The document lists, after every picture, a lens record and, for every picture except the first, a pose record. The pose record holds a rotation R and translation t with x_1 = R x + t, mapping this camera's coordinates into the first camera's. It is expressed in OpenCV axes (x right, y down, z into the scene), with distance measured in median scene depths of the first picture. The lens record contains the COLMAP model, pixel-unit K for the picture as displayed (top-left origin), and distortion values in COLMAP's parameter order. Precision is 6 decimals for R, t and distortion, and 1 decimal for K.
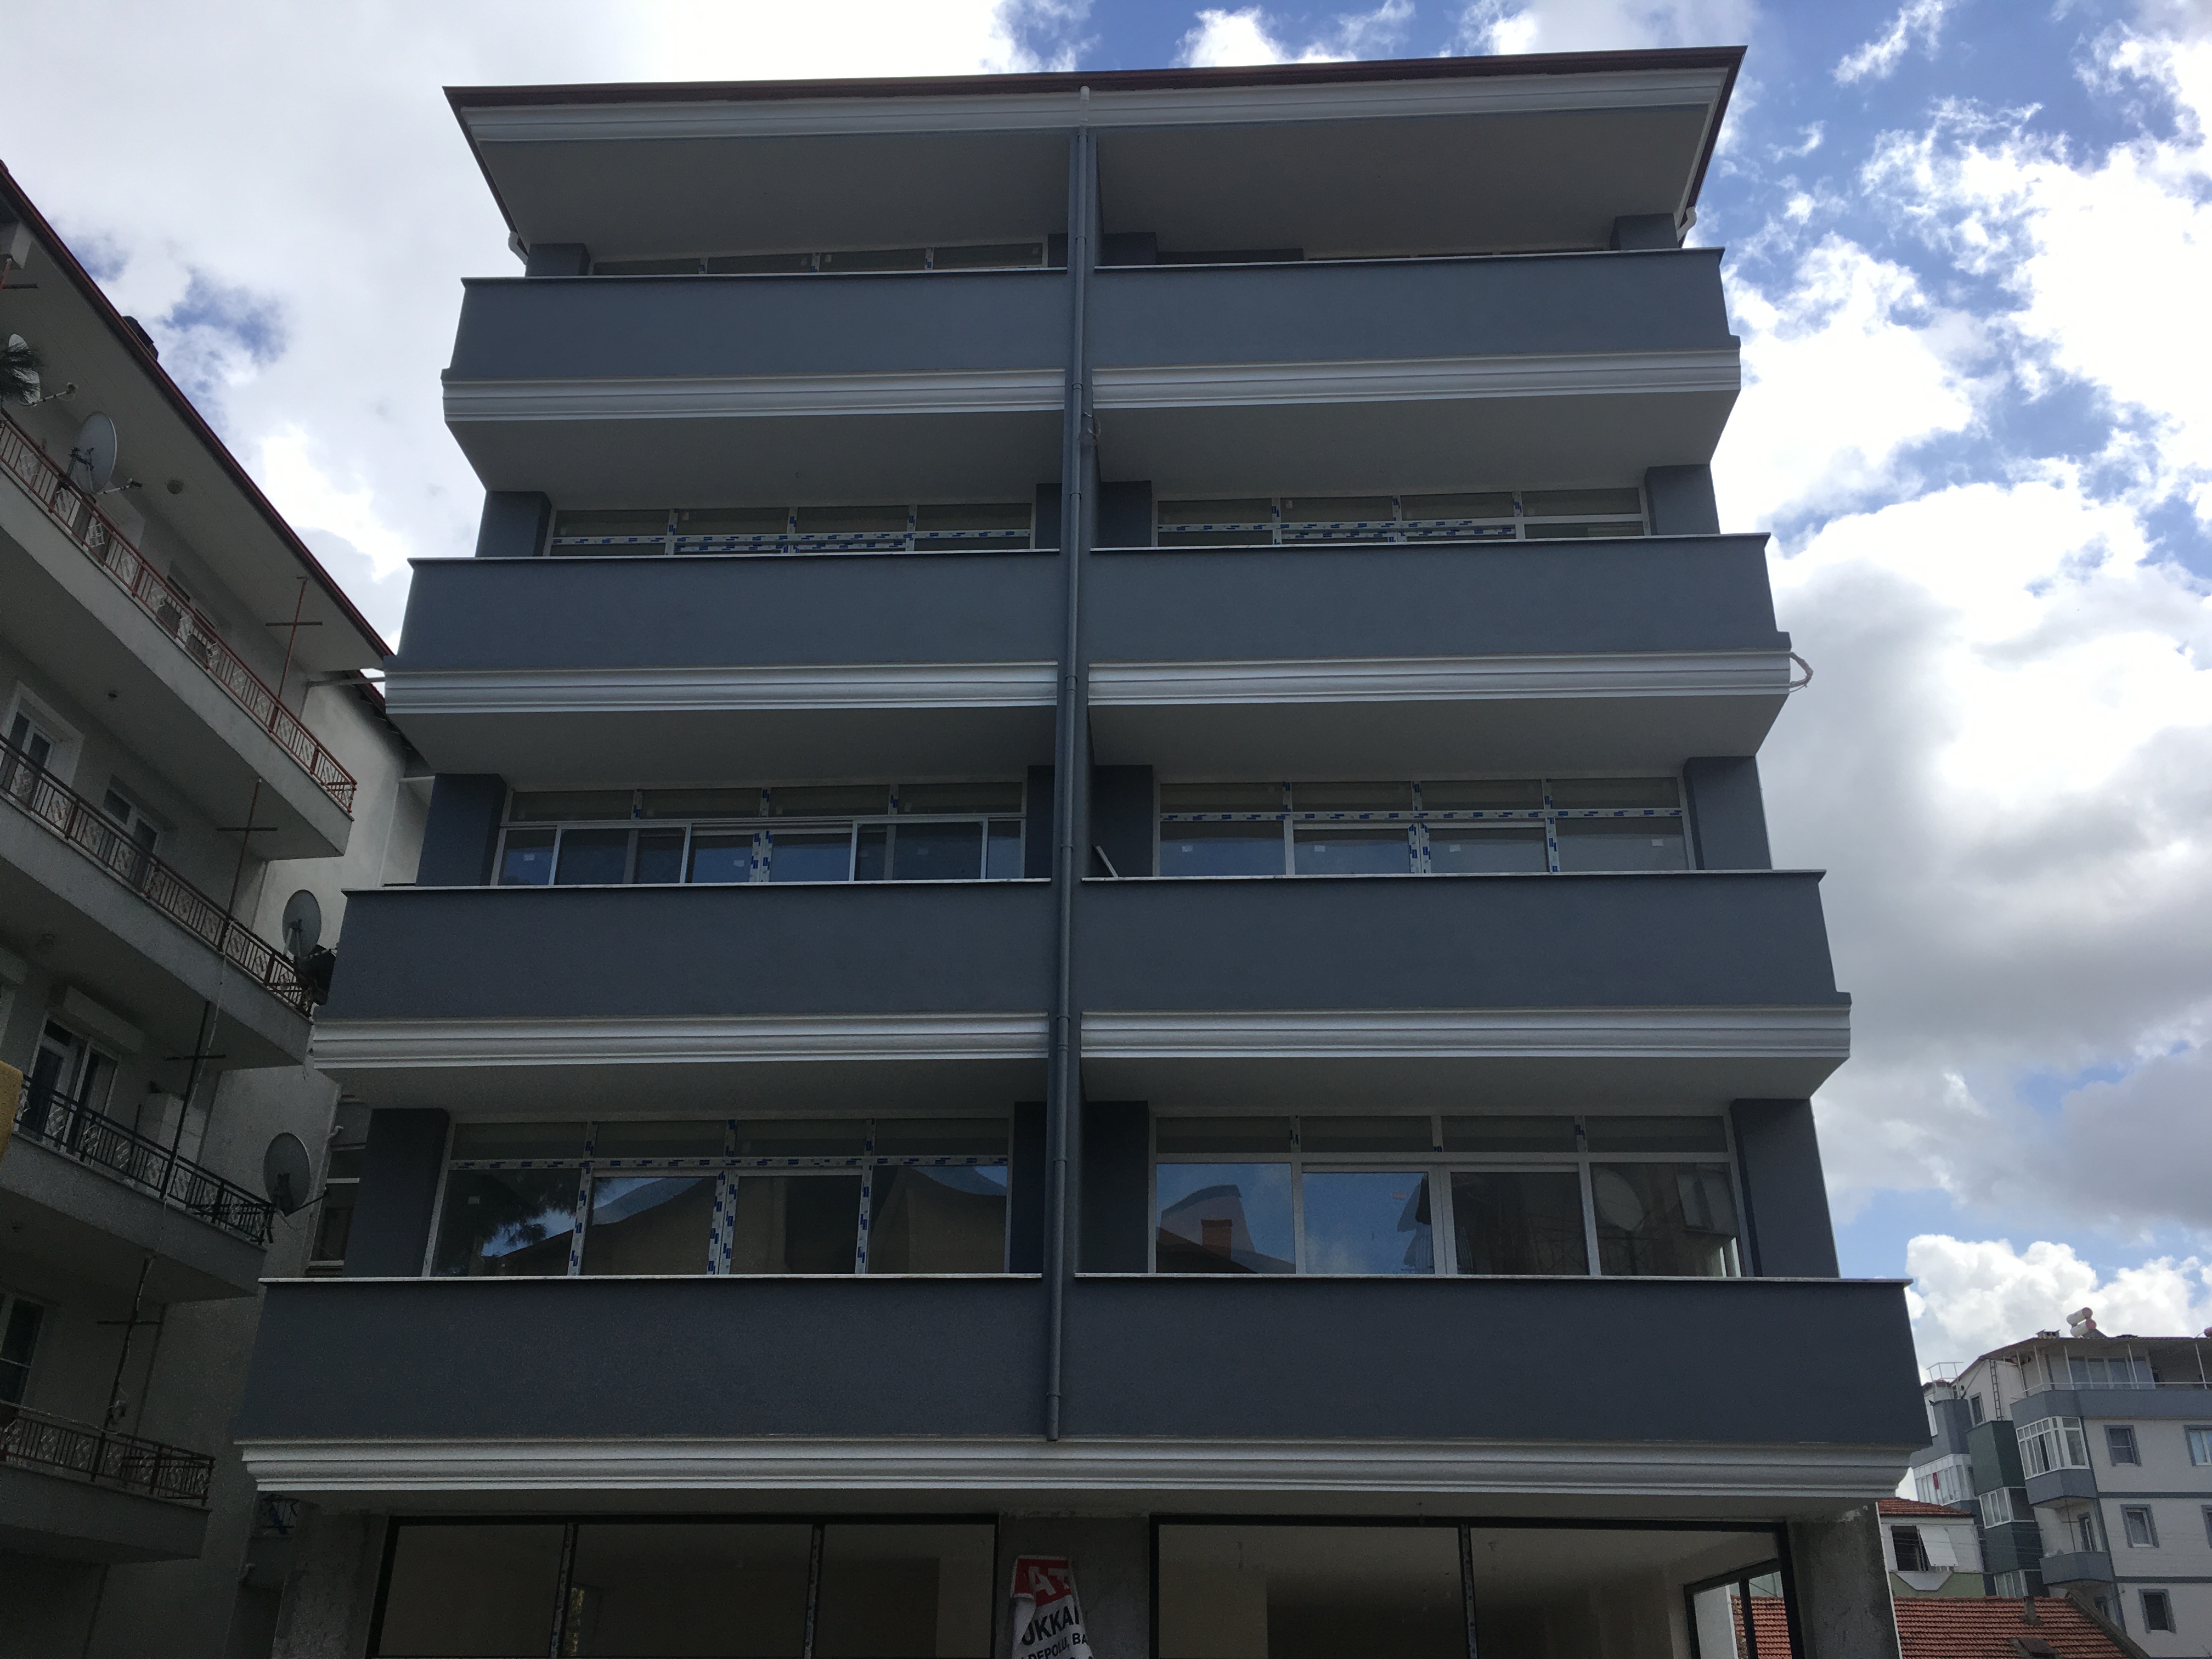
lens RADIAL K [[1882.1, 0, 1108.0], [0, 1882.1, 830.9], [0, 0, 1]] dist [0.081172, -0.041933]
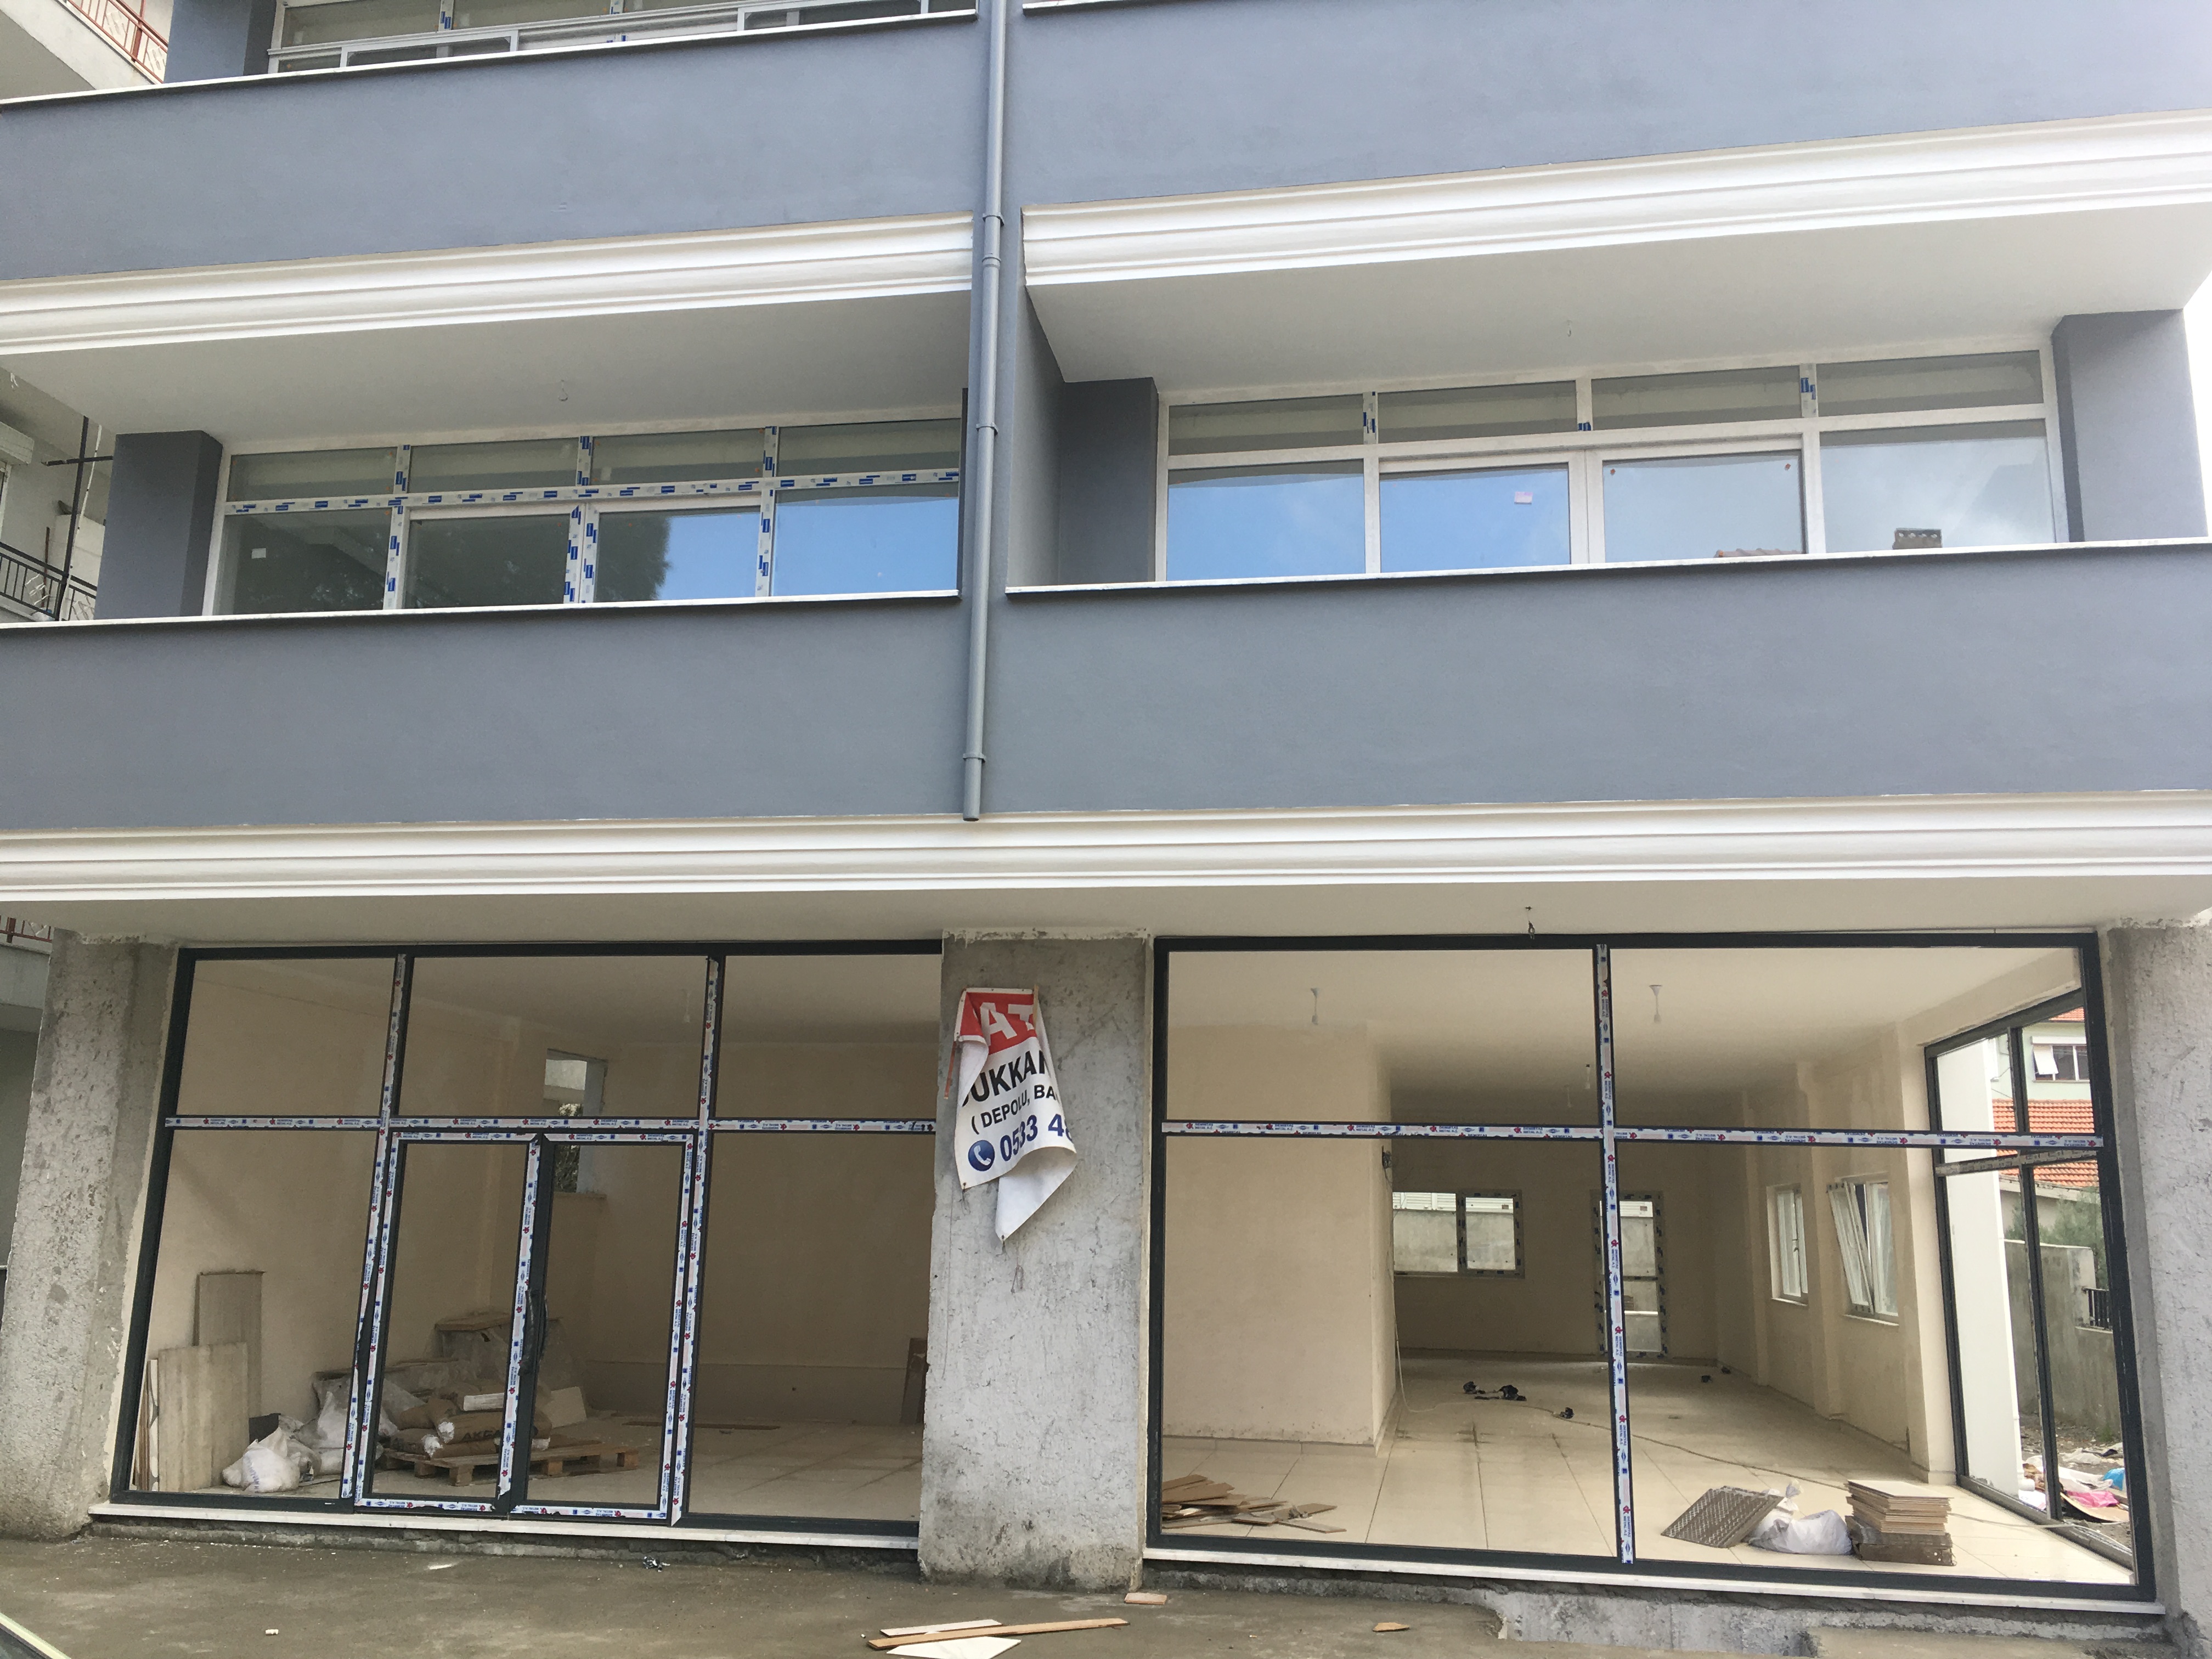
lens RADIAL K [[1882.1, 0, 1104.4], [0, 1882.1, 823.0], [0, 0, 1]] dist [0.081172, -0.041933]
pose [[0.992512, -0.016871, -0.120978, 0.089316], [0.043547, 0.974209, 0.221406, 0.156763], [0.114122, -0.225016, 0.967649, 0.313868]]
